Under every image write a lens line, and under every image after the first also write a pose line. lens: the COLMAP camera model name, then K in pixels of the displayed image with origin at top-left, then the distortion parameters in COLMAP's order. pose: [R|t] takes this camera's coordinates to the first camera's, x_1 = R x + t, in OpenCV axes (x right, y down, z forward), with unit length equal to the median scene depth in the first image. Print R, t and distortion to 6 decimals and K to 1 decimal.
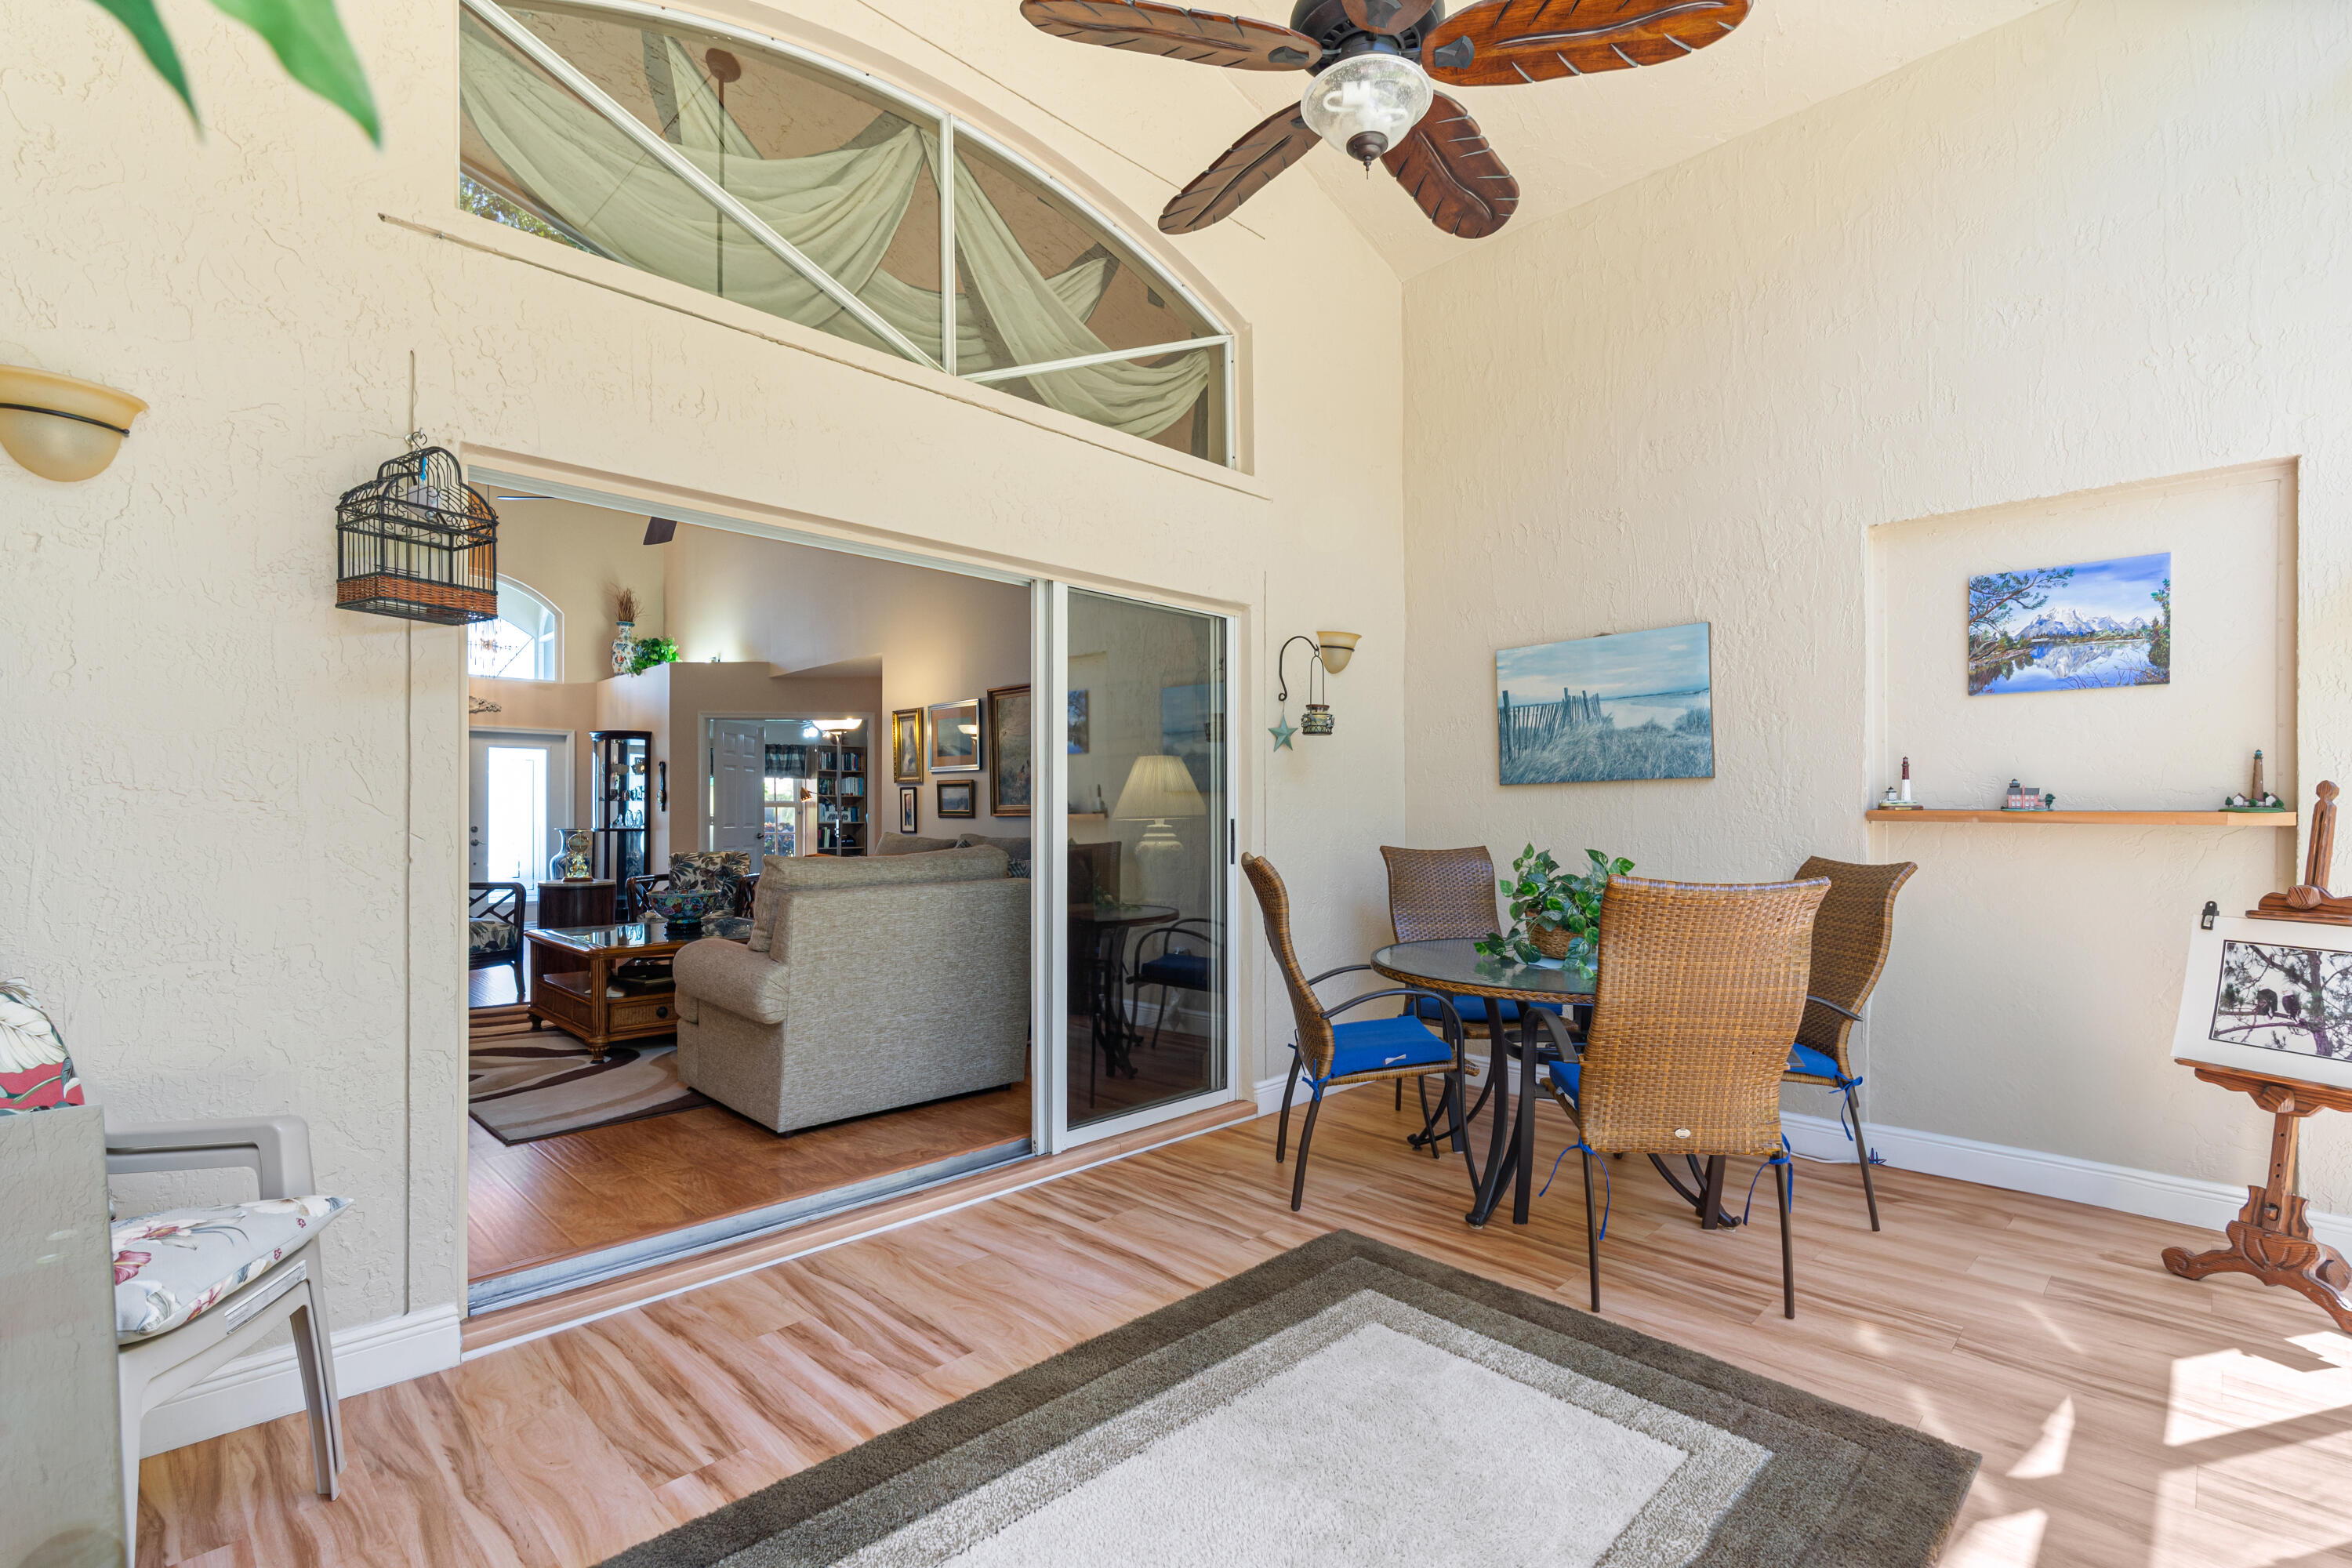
lens RADIAL K [[1066.9, 0, 1169.3], [0, 1066.9, 804.5], [0, 0, 1]] dist [-0.008554, 0.002398]
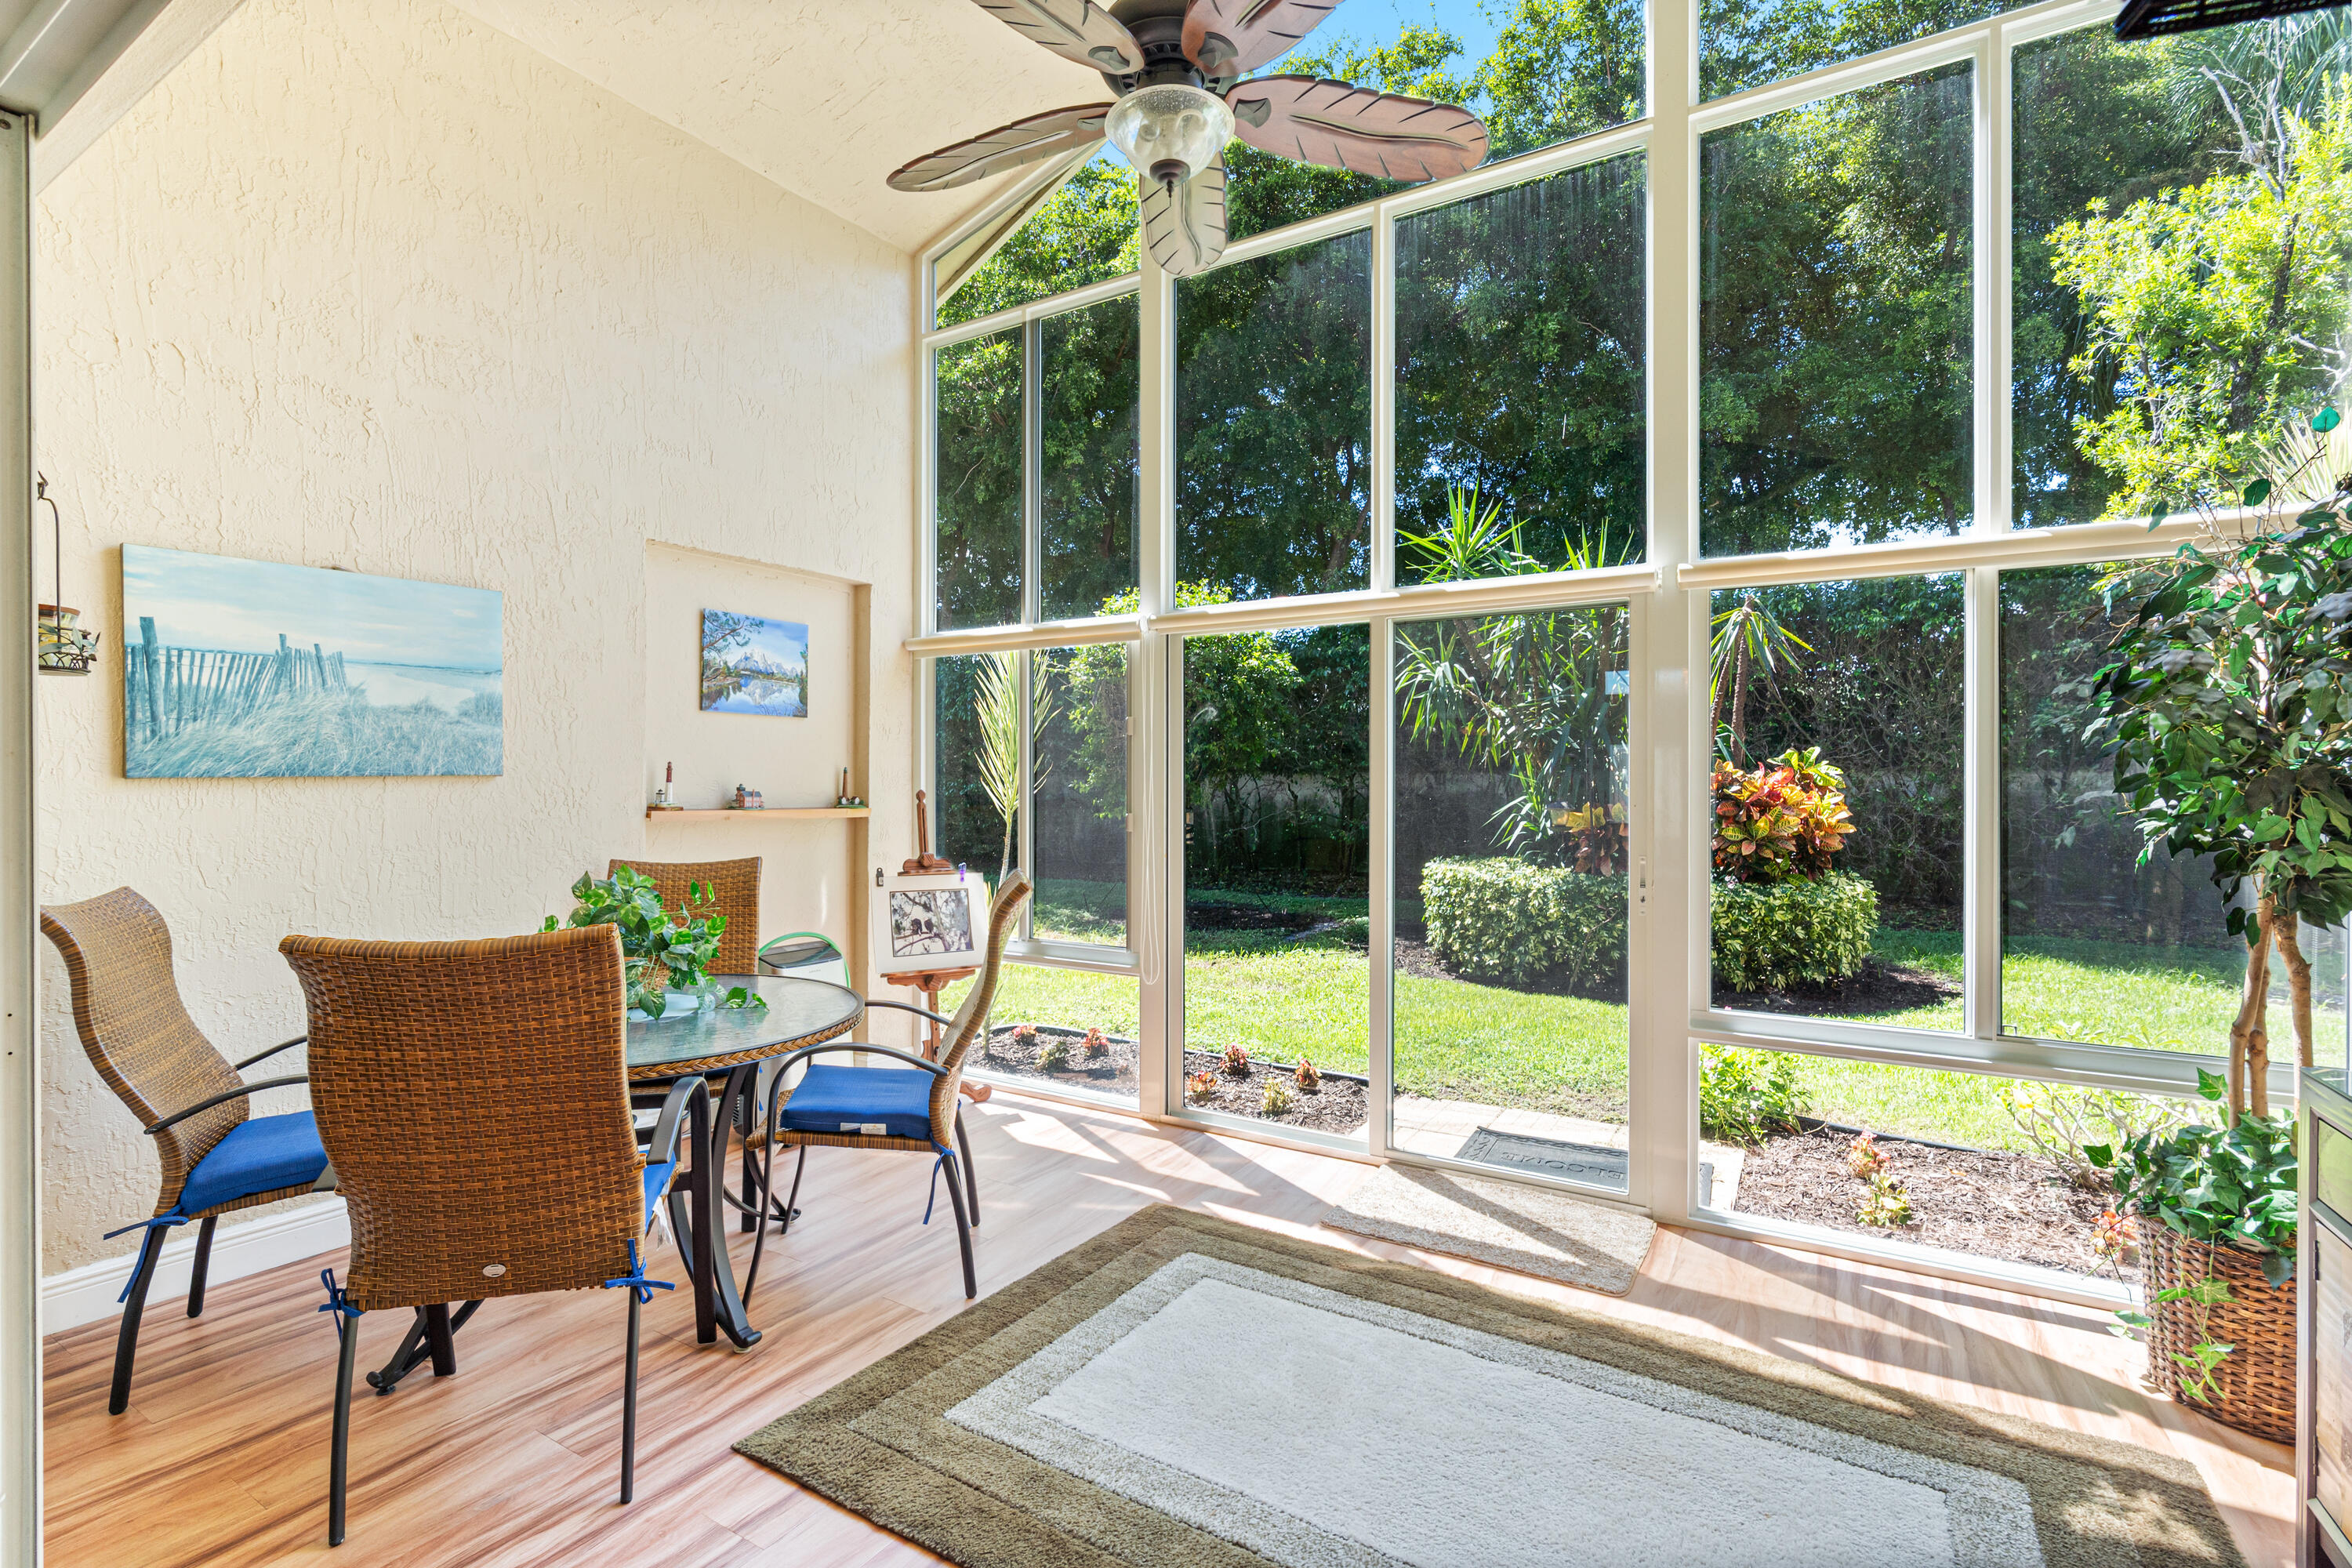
lens RADIAL K [[1066.9, 0, 1171.4], [0, 1066.9, 778.6], [0, 0, 1]] dist [-0.008554, 0.002398]
pose [[-0.226419, 0.004103, 0.974021, -0.508407], [-0.008181, 0.999948, -0.006114, -0.026280], [-0.973996, -0.009353, -0.226374, 0.785112]]
